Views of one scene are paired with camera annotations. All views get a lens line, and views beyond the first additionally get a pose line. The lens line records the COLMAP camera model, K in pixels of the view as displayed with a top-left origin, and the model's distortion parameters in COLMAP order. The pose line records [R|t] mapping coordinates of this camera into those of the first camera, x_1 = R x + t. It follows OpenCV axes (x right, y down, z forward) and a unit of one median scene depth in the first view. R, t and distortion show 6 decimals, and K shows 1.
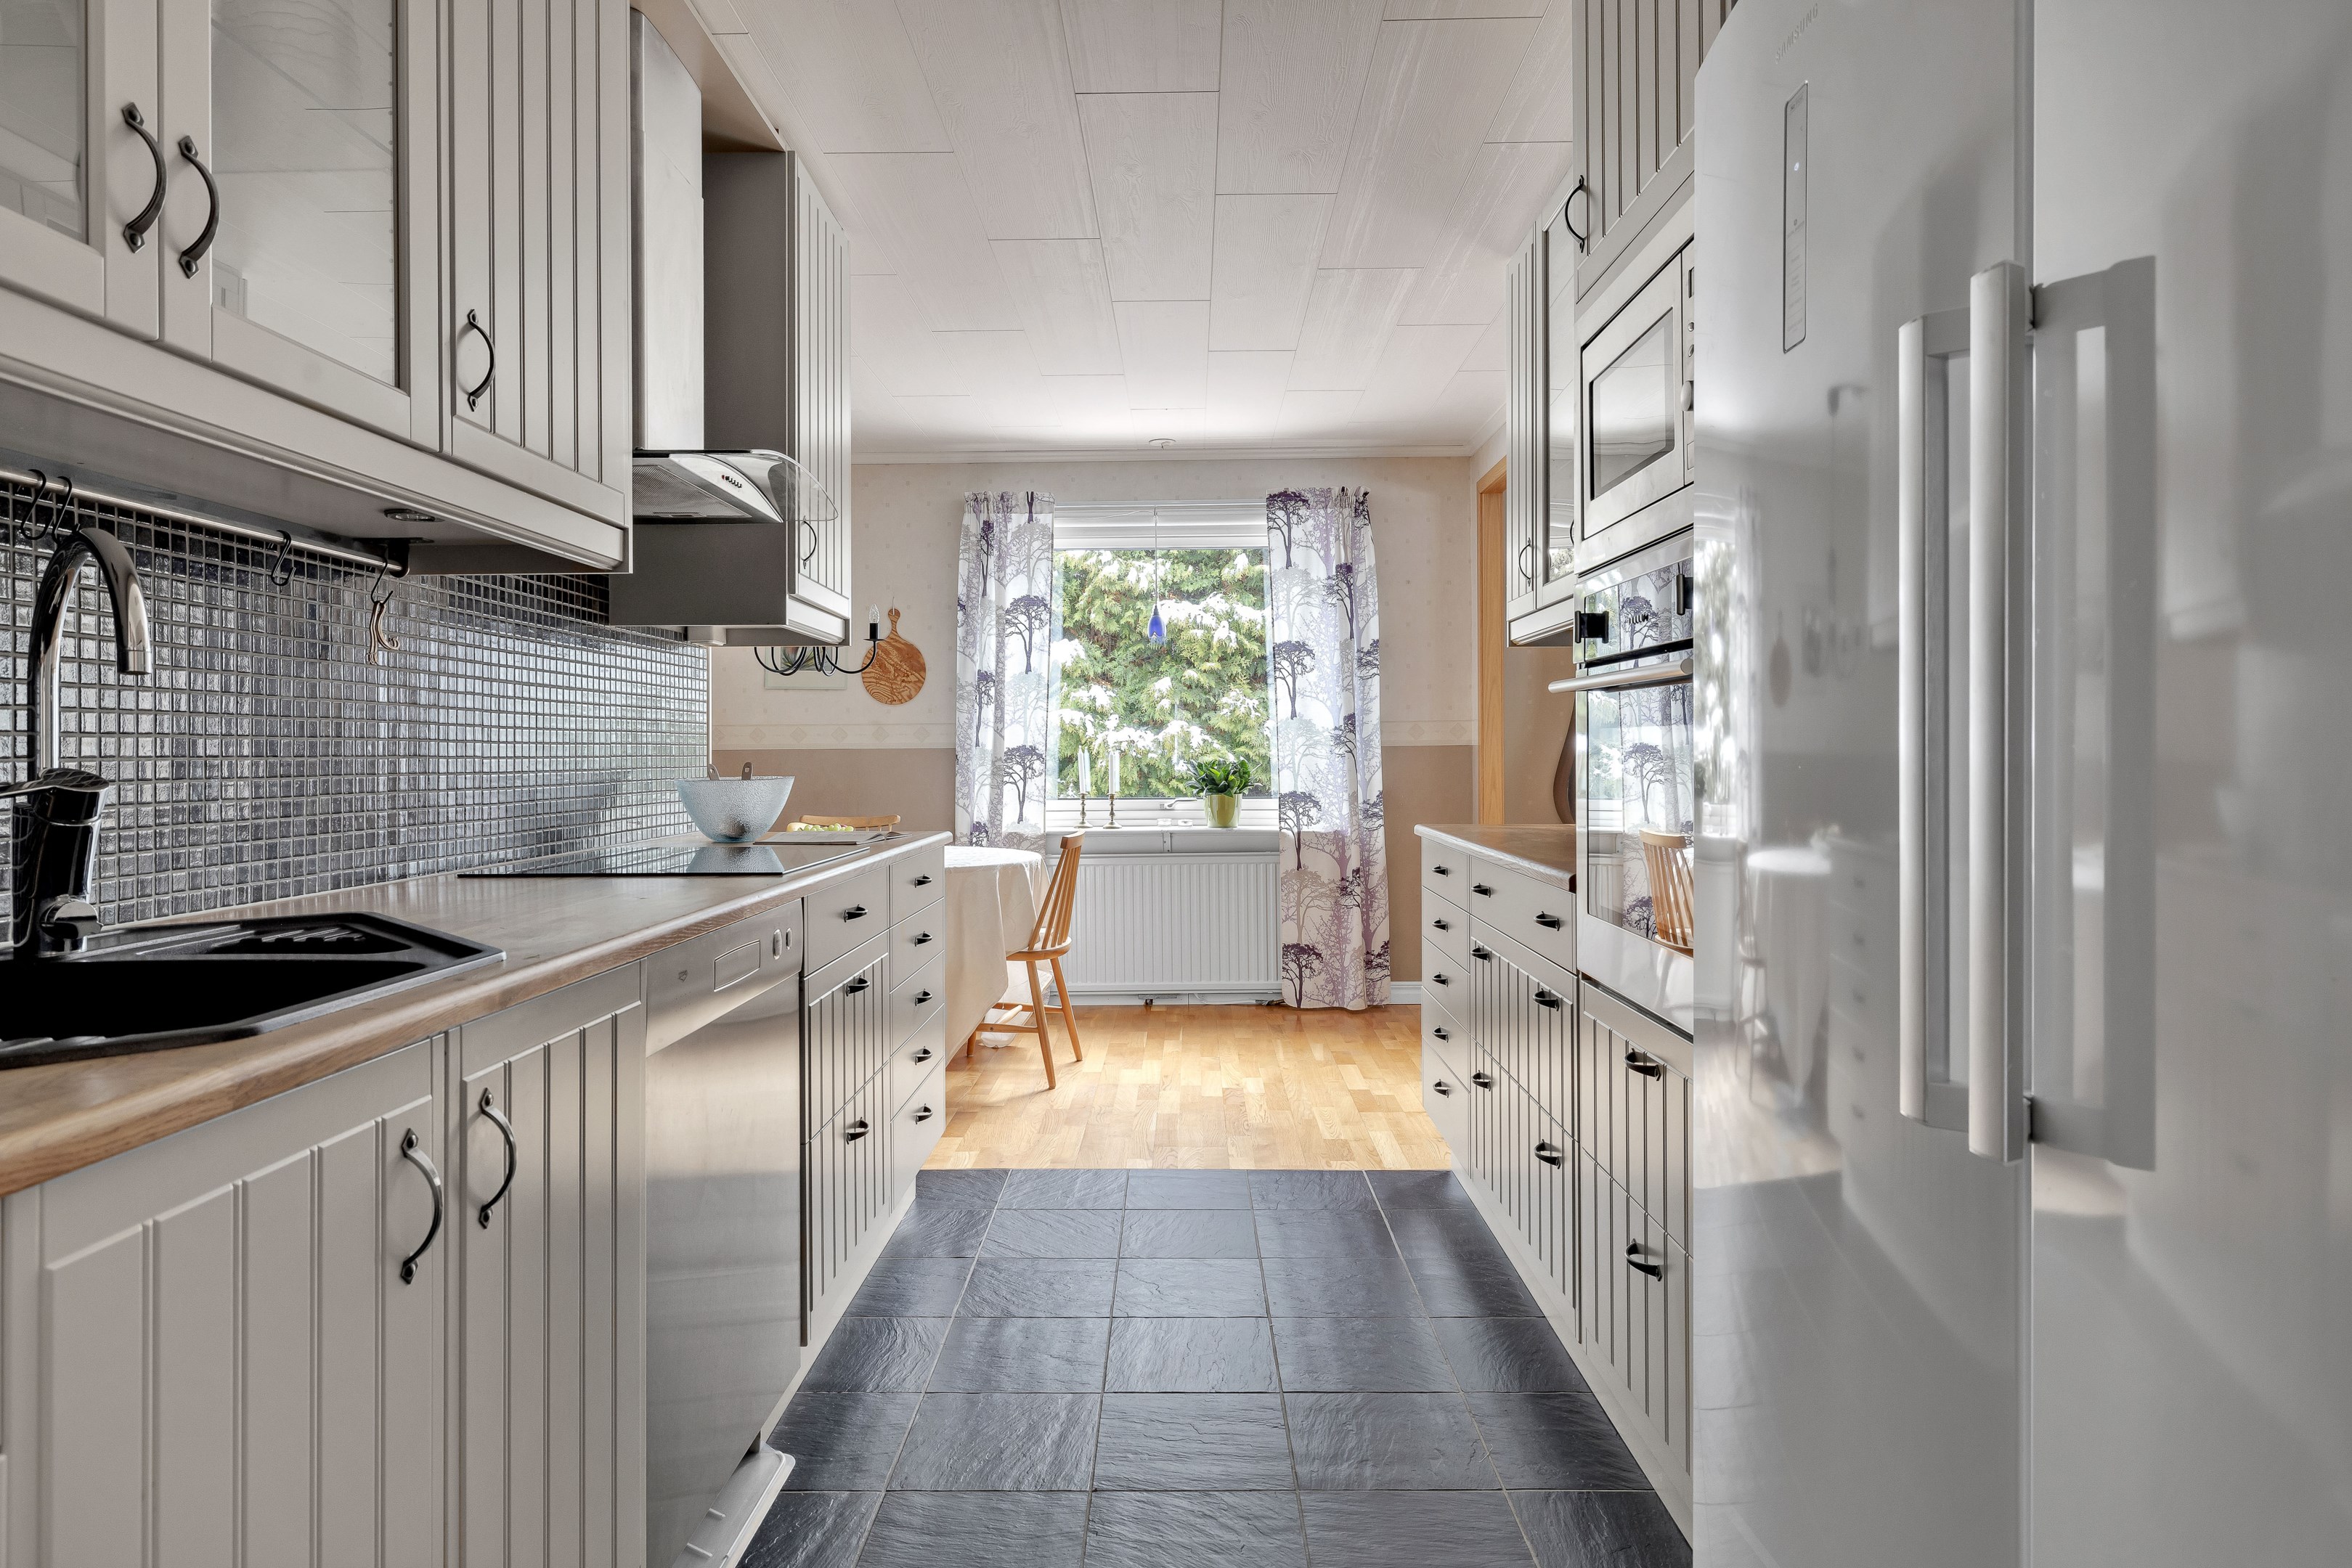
lens RADIAL K [[1307.2, 0, 1175.7], [0, 1307.2, 755.6], [0, 0, 1]] dist [-0.000825, -0.000017]
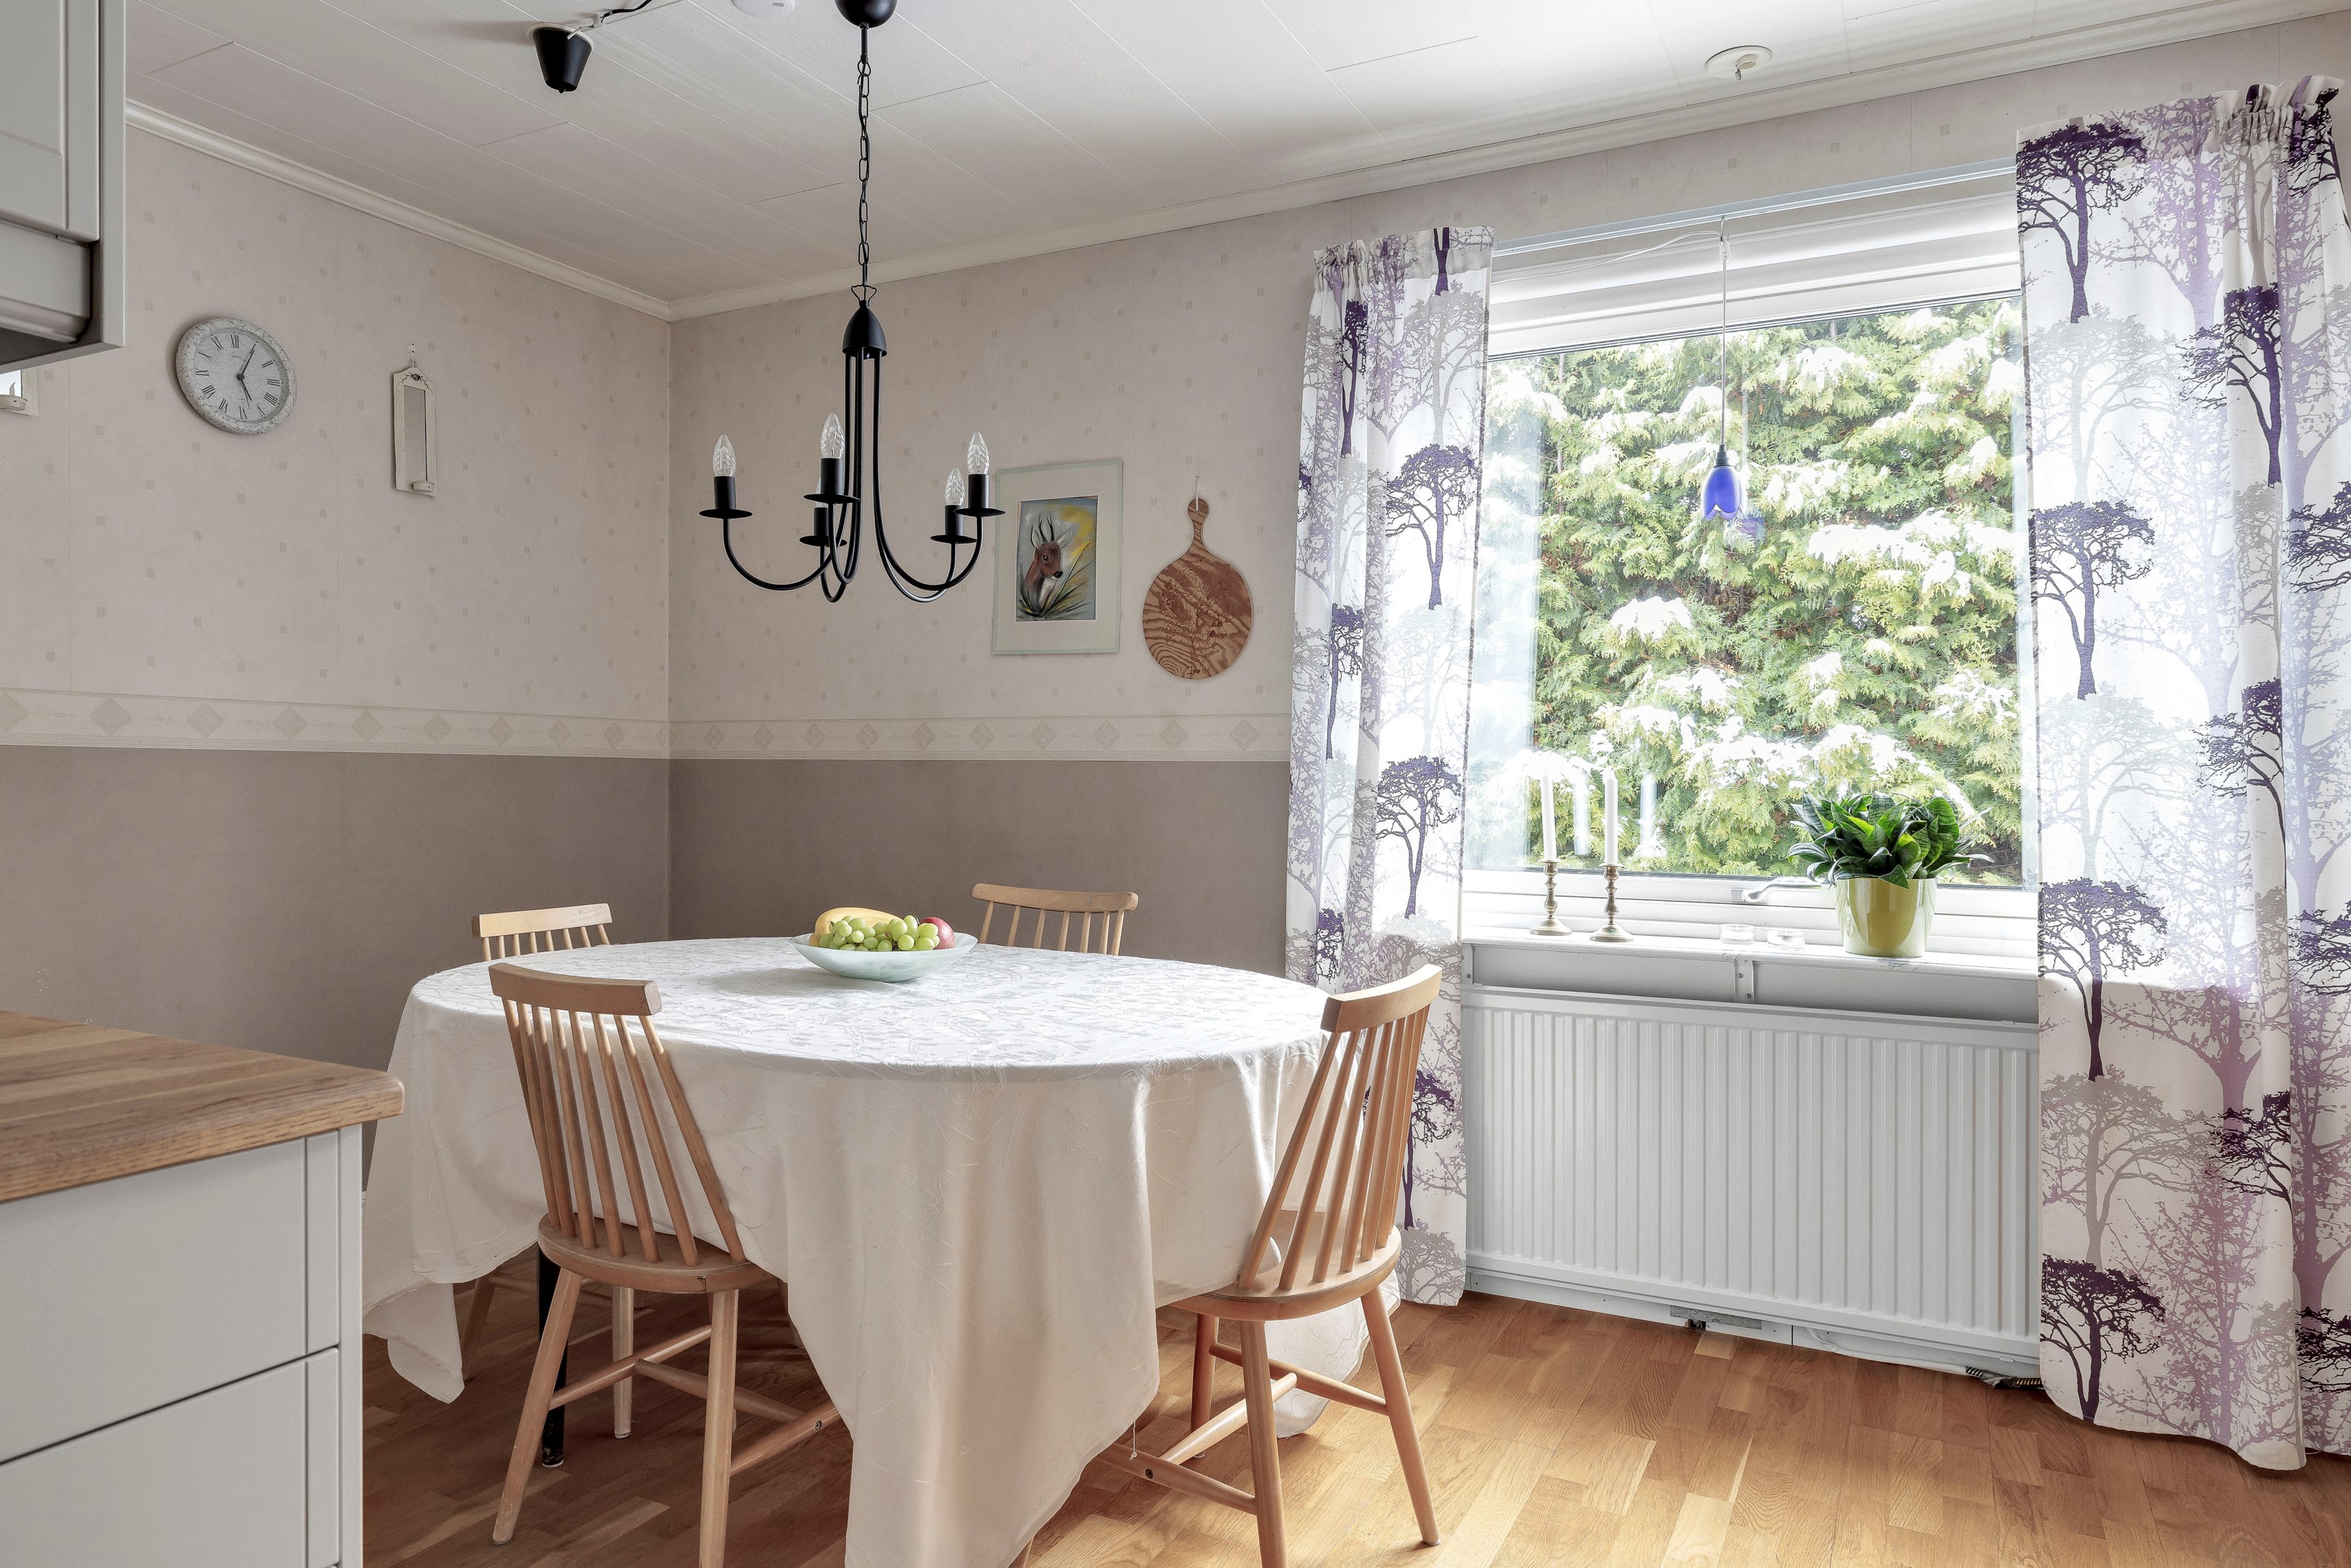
lens RADIAL K [[1396.7, 0, 1169.9], [0, 1396.7, 778.2], [0, 0, 1]] dist [-0.000508, 0.000593]
pose [[0.882001, 0.016506, -0.470959, 0.044602], [-0.017215, 0.999848, 0.002802, 0.000140], [0.470933, 0.005636, 0.882151, 0.492003]]
